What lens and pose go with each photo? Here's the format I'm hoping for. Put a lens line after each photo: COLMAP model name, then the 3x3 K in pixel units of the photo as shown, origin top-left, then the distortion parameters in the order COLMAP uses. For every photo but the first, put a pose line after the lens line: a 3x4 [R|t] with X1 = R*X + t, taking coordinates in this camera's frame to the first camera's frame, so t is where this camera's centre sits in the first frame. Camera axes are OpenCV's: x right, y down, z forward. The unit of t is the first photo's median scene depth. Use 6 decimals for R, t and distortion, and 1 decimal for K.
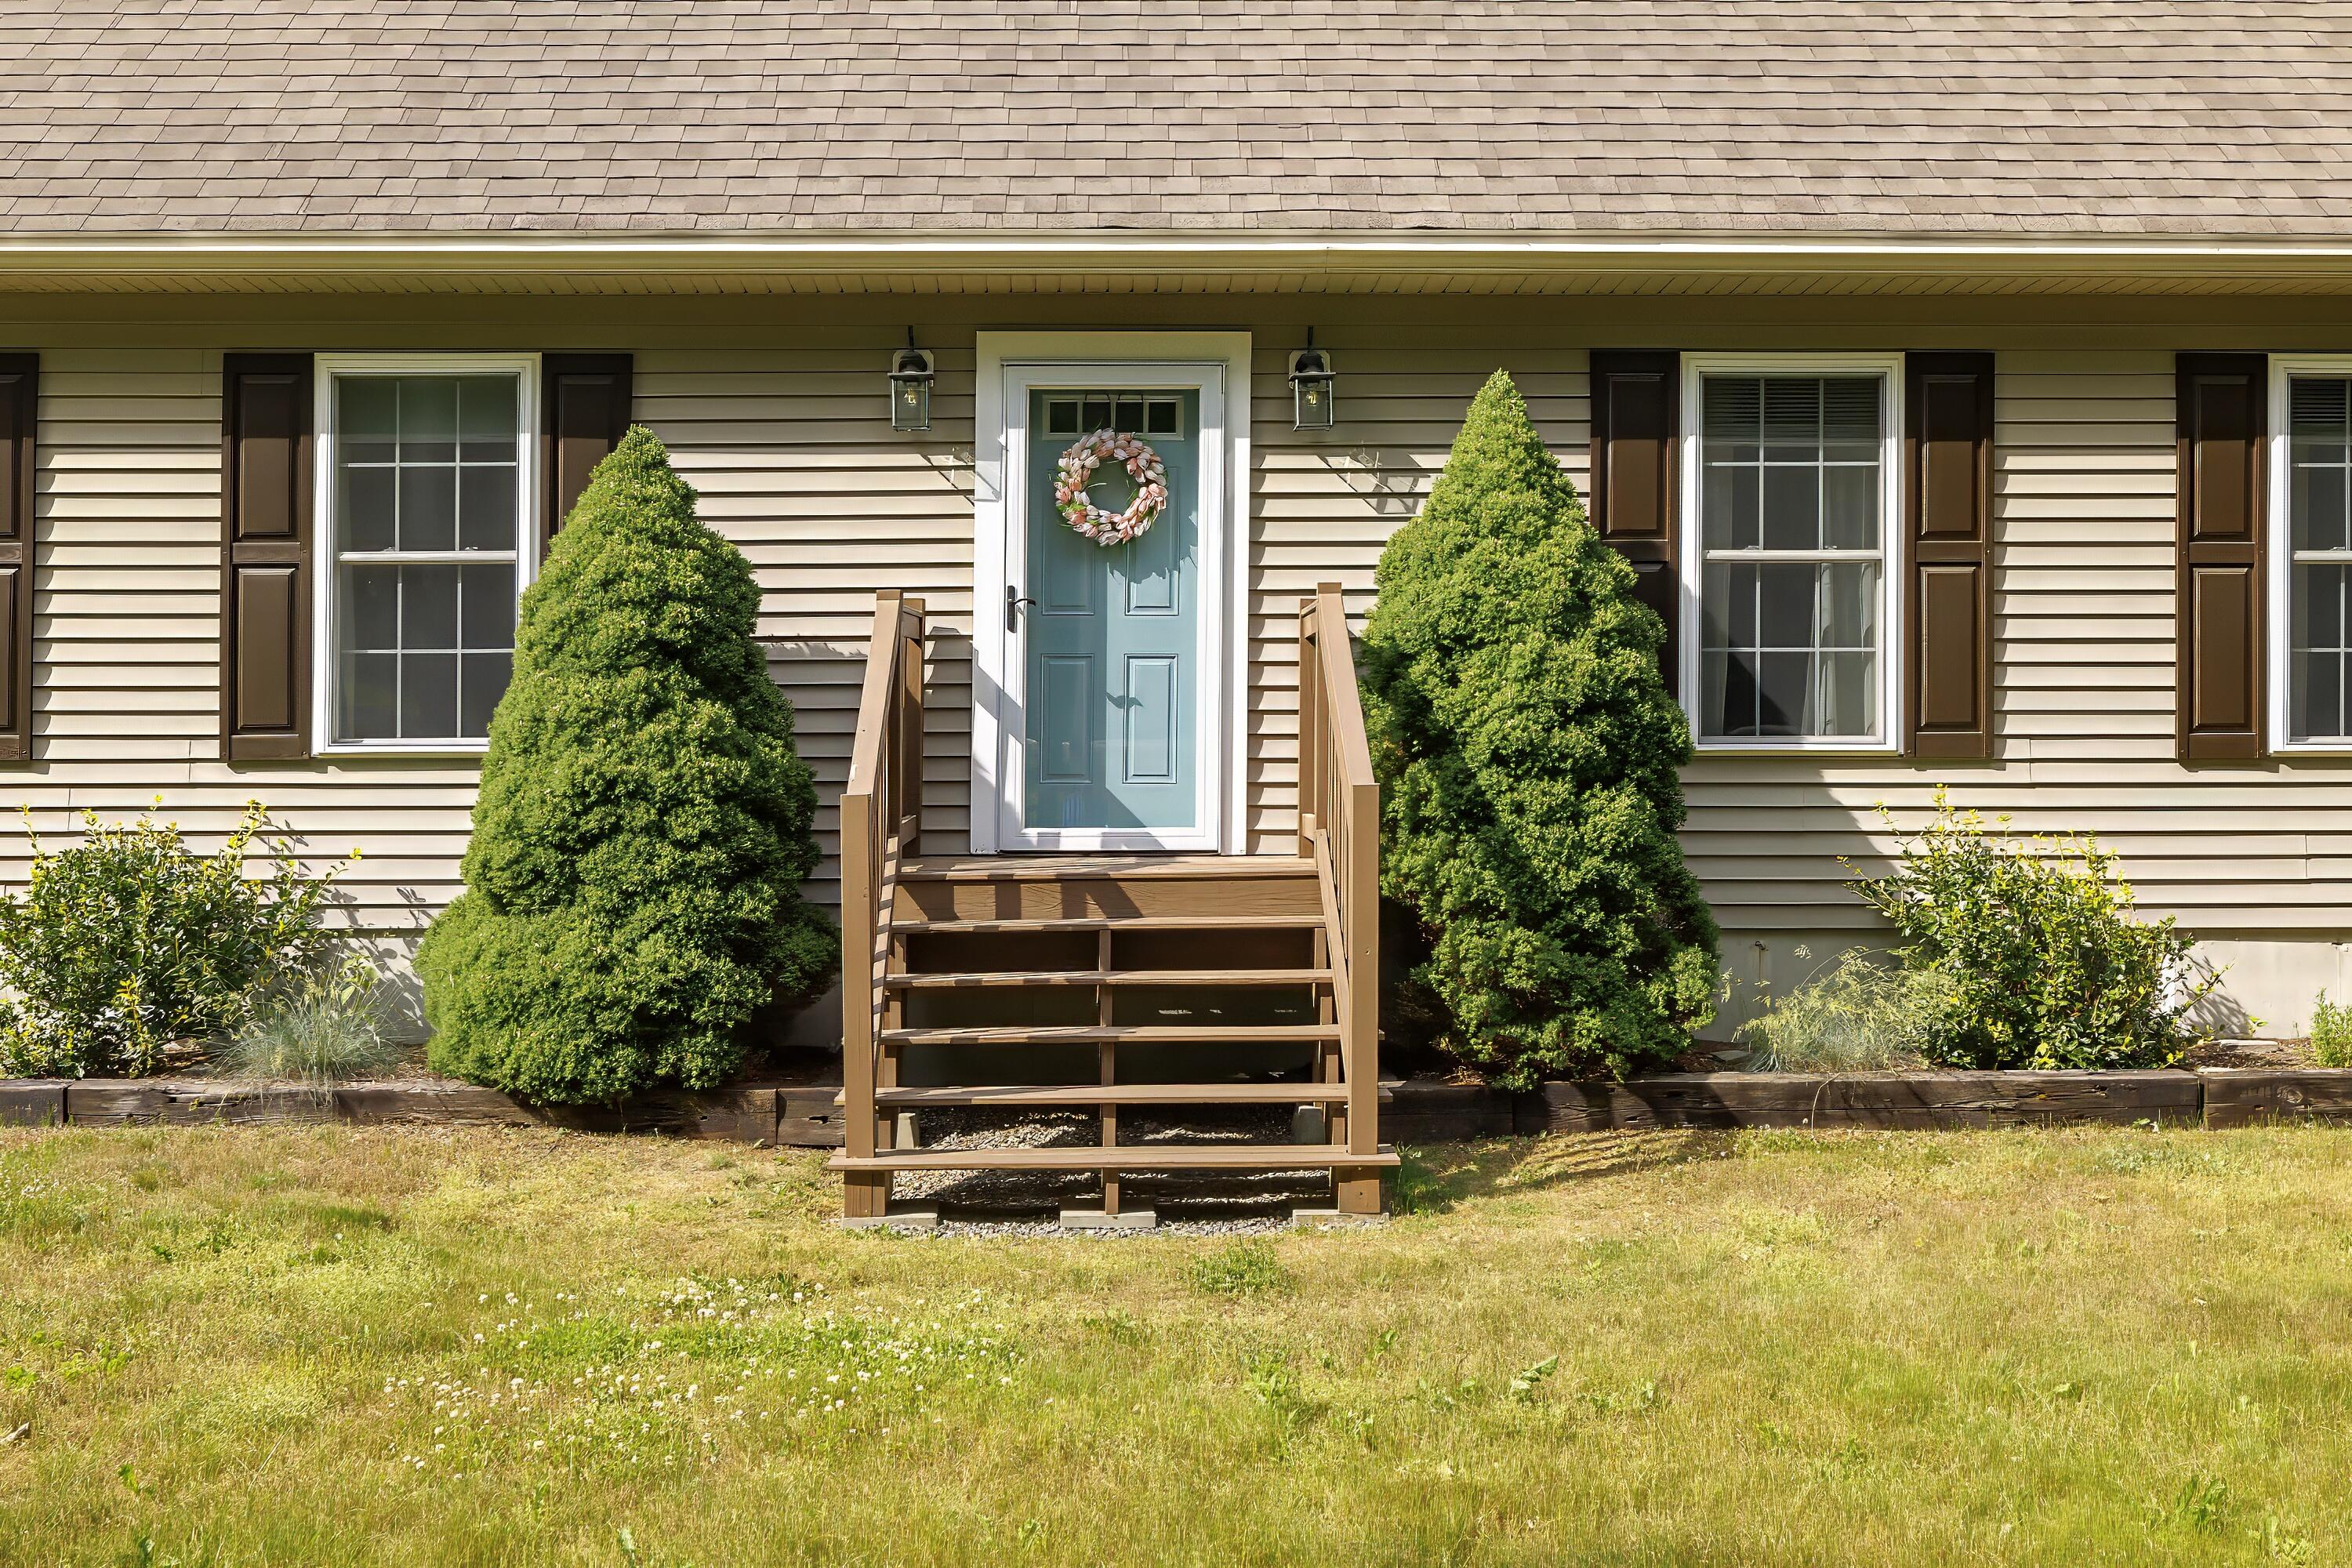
lens RADIAL K [[2395.0, 0, 1052.6], [0, 2395.0, 794.2], [0, 0, 1]] dist [-0.006544, -0.008733]
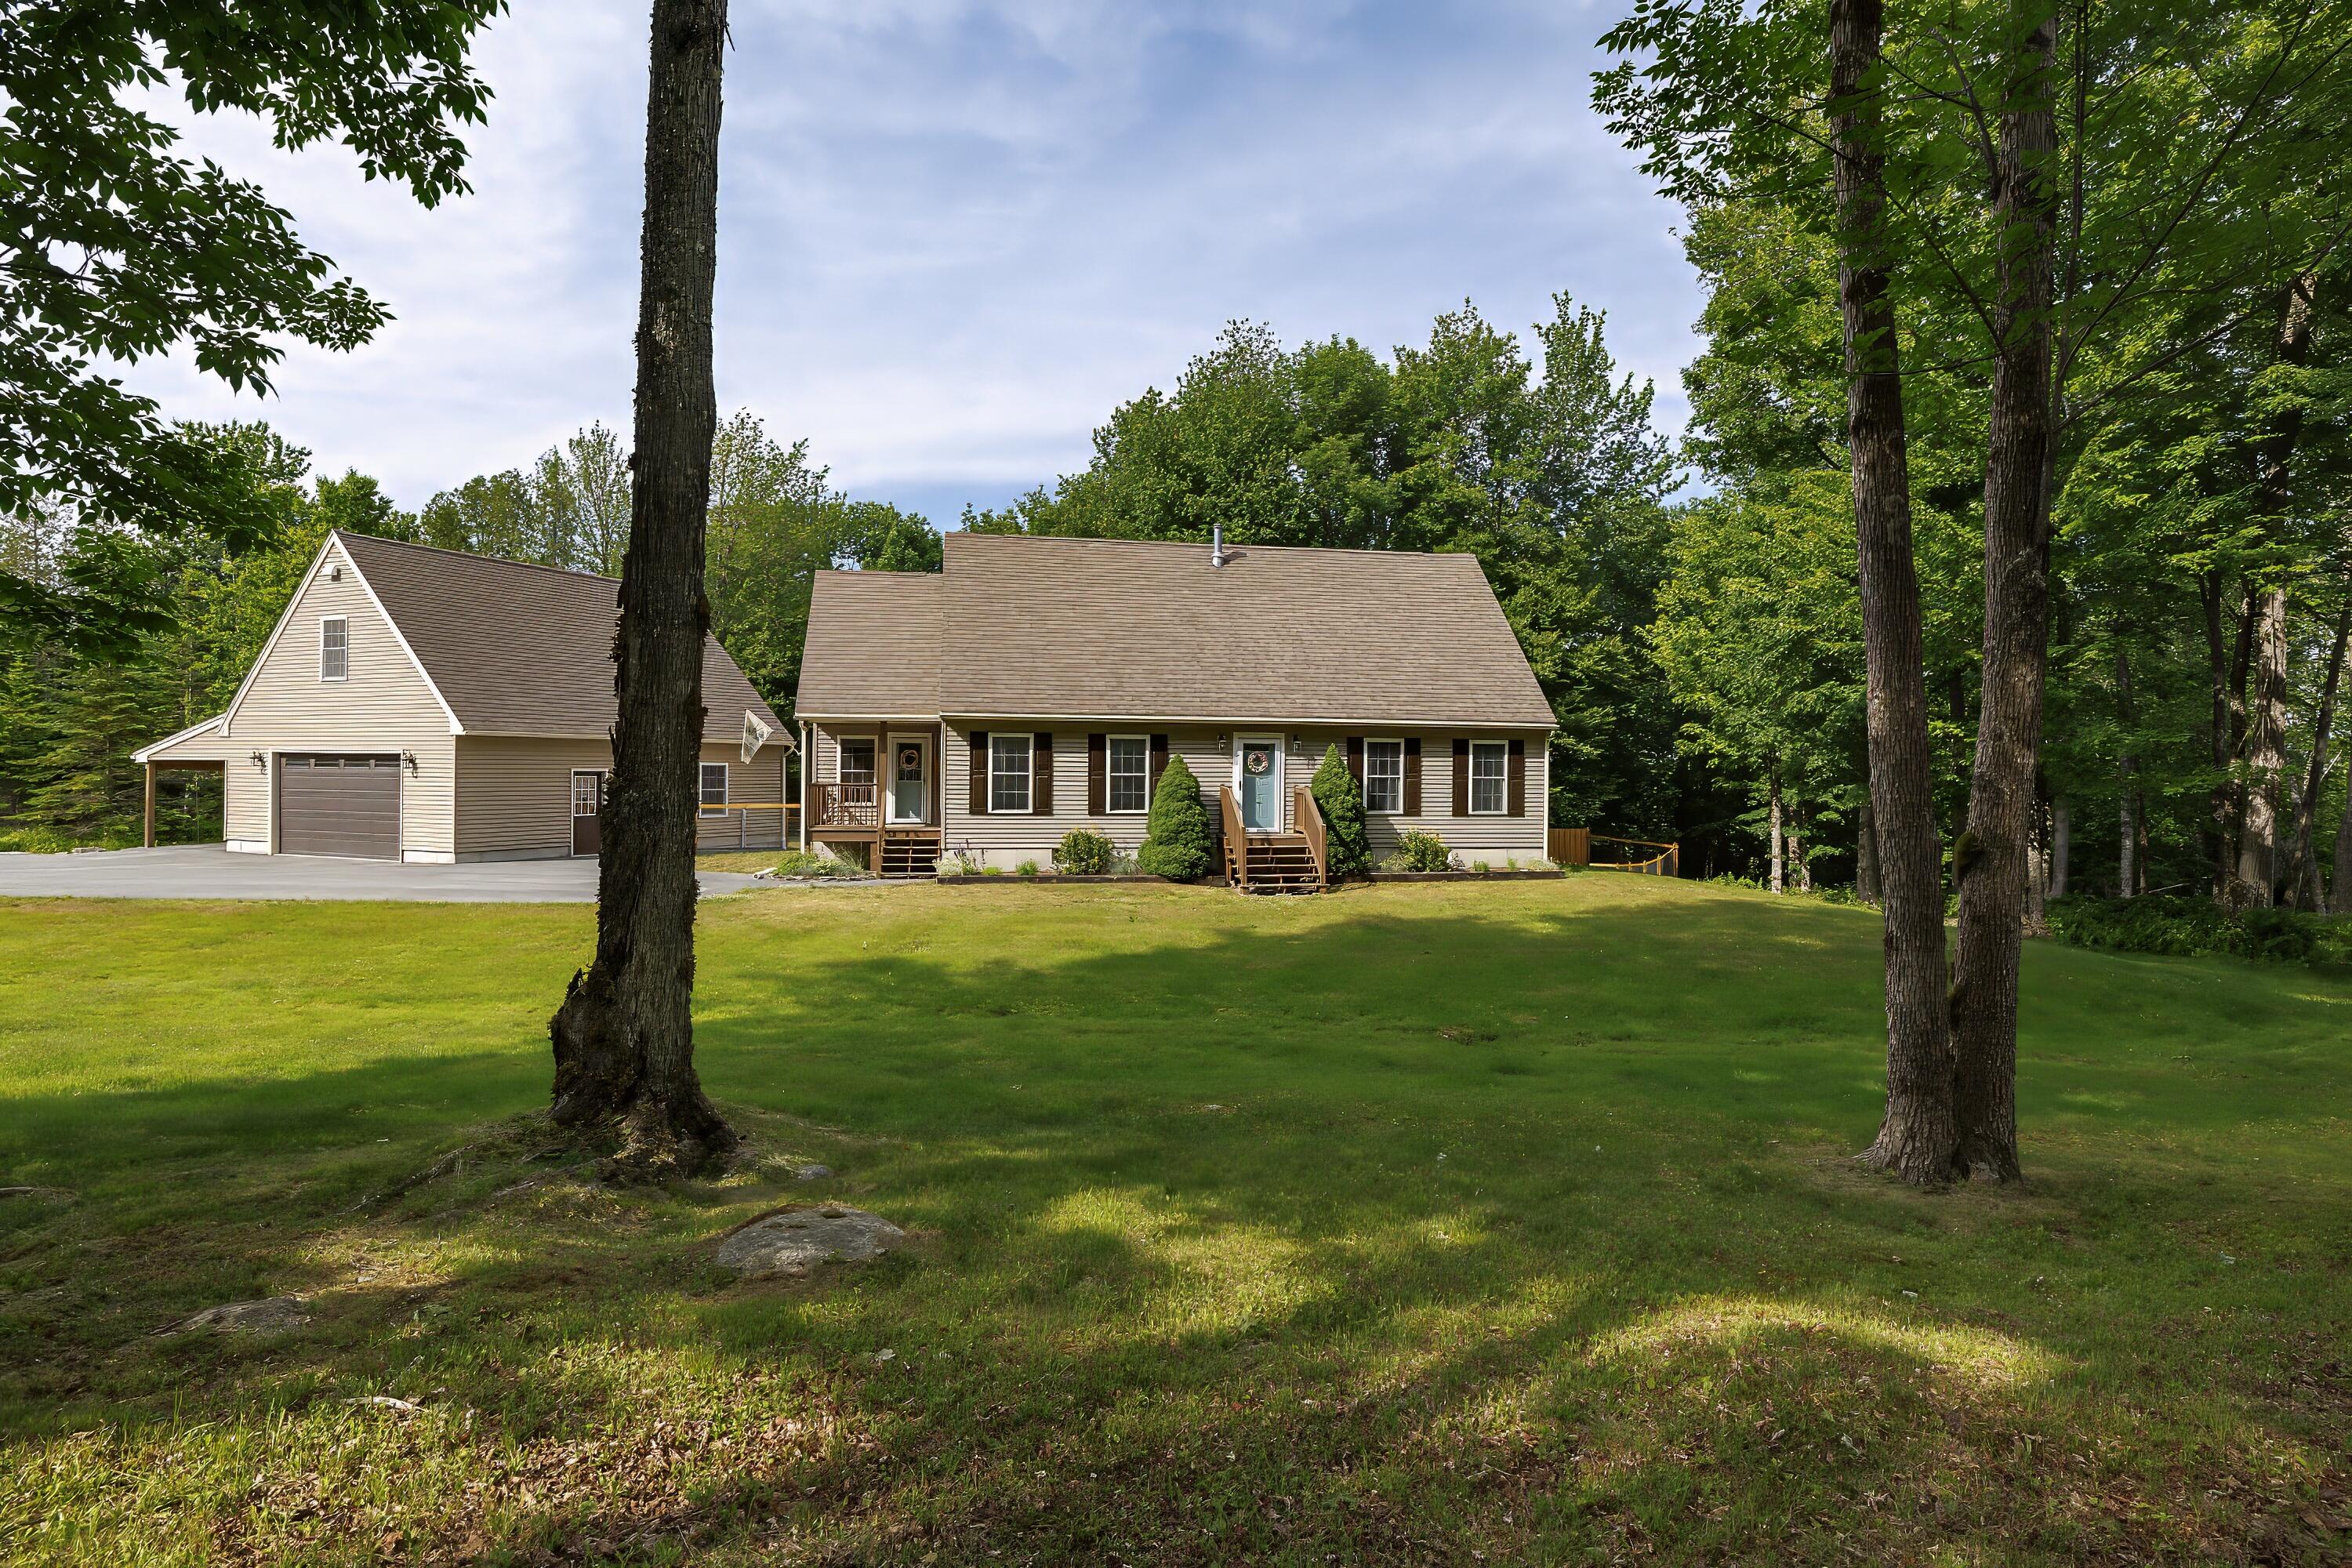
lens RADIAL K [[1232.2, 0, 1176.0], [0, 1232.2, 784.0], [0, 0, 1]] dist [0.009384, 0.000276]
pose [[0.983873, 0.006323, 0.178756, -0.650357], [-0.007661, 0.999948, 0.006794, -0.101738], [-0.178704, -0.008054, 0.983870, -1.651097]]
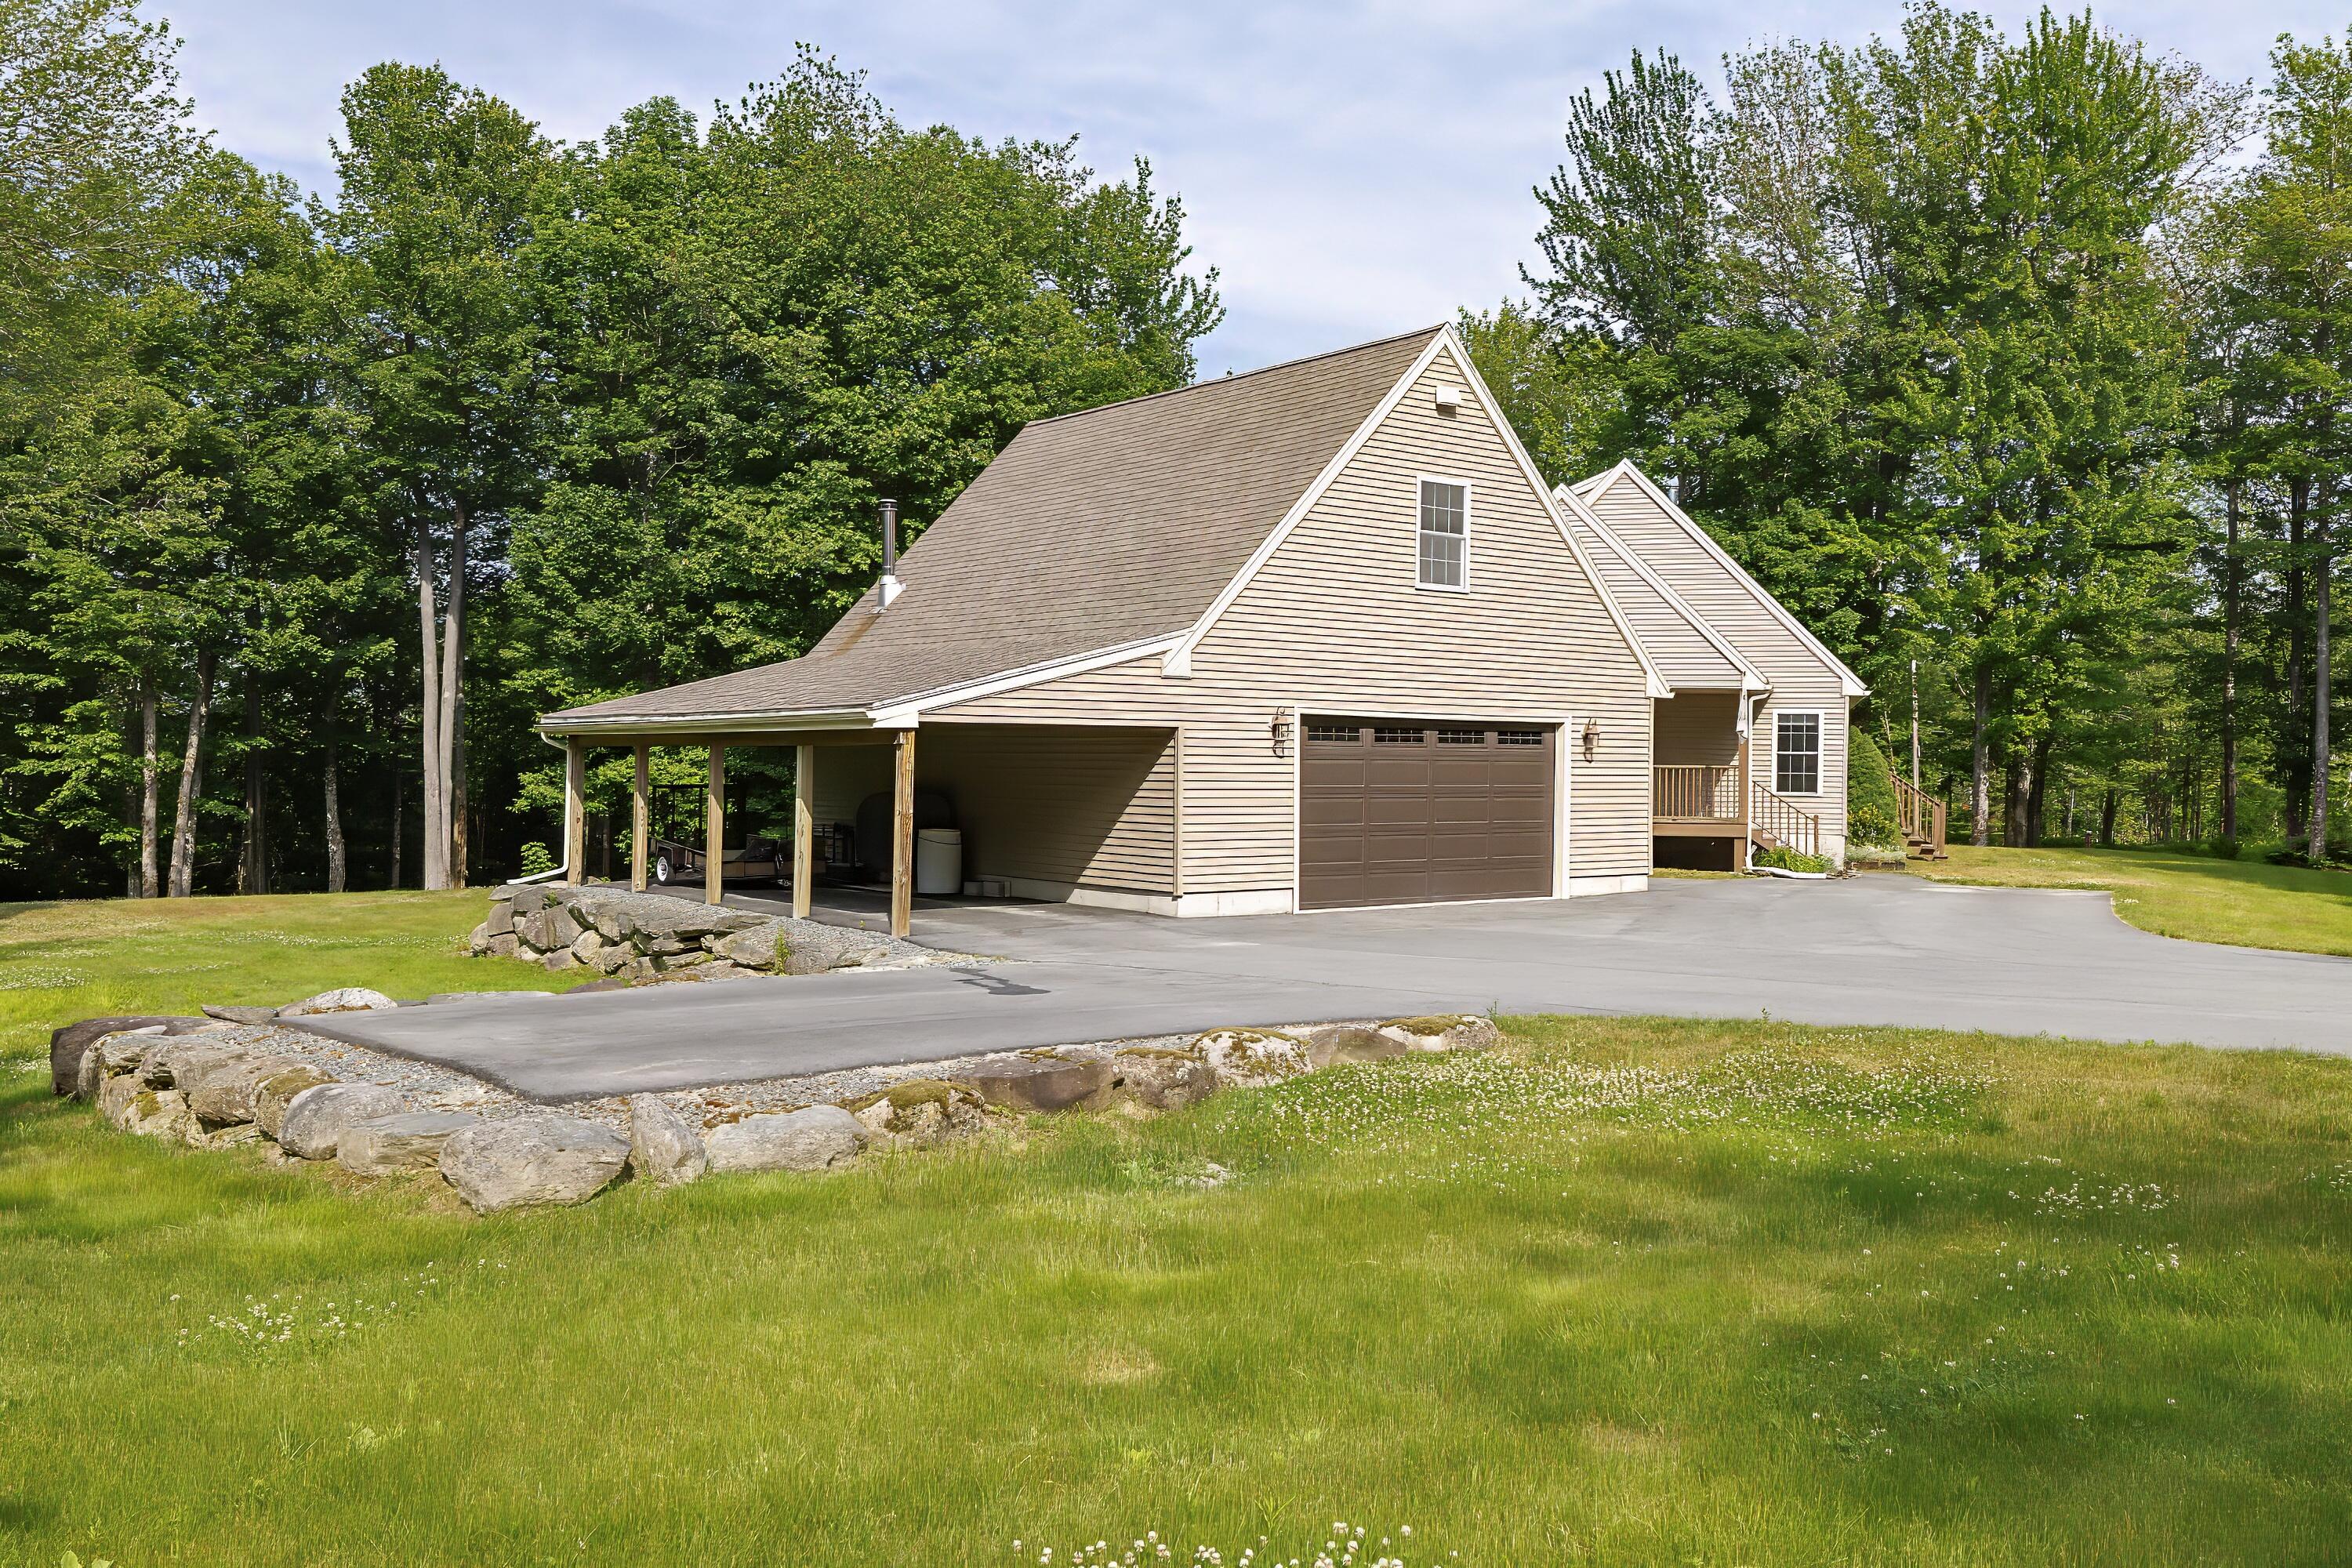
lens RADIAL K [[1962.4, 0, 1176.0], [0, 1962.4, 784.0], [0, 0, 1]] dist [-0.010426, -0.005444]
pose [[0.273052, -0.012921, 0.961913, -4.735332], [-0.010093, 0.999816, 0.016295, -0.093362], [-0.961946, -0.014158, 0.272871, 1.228669]]
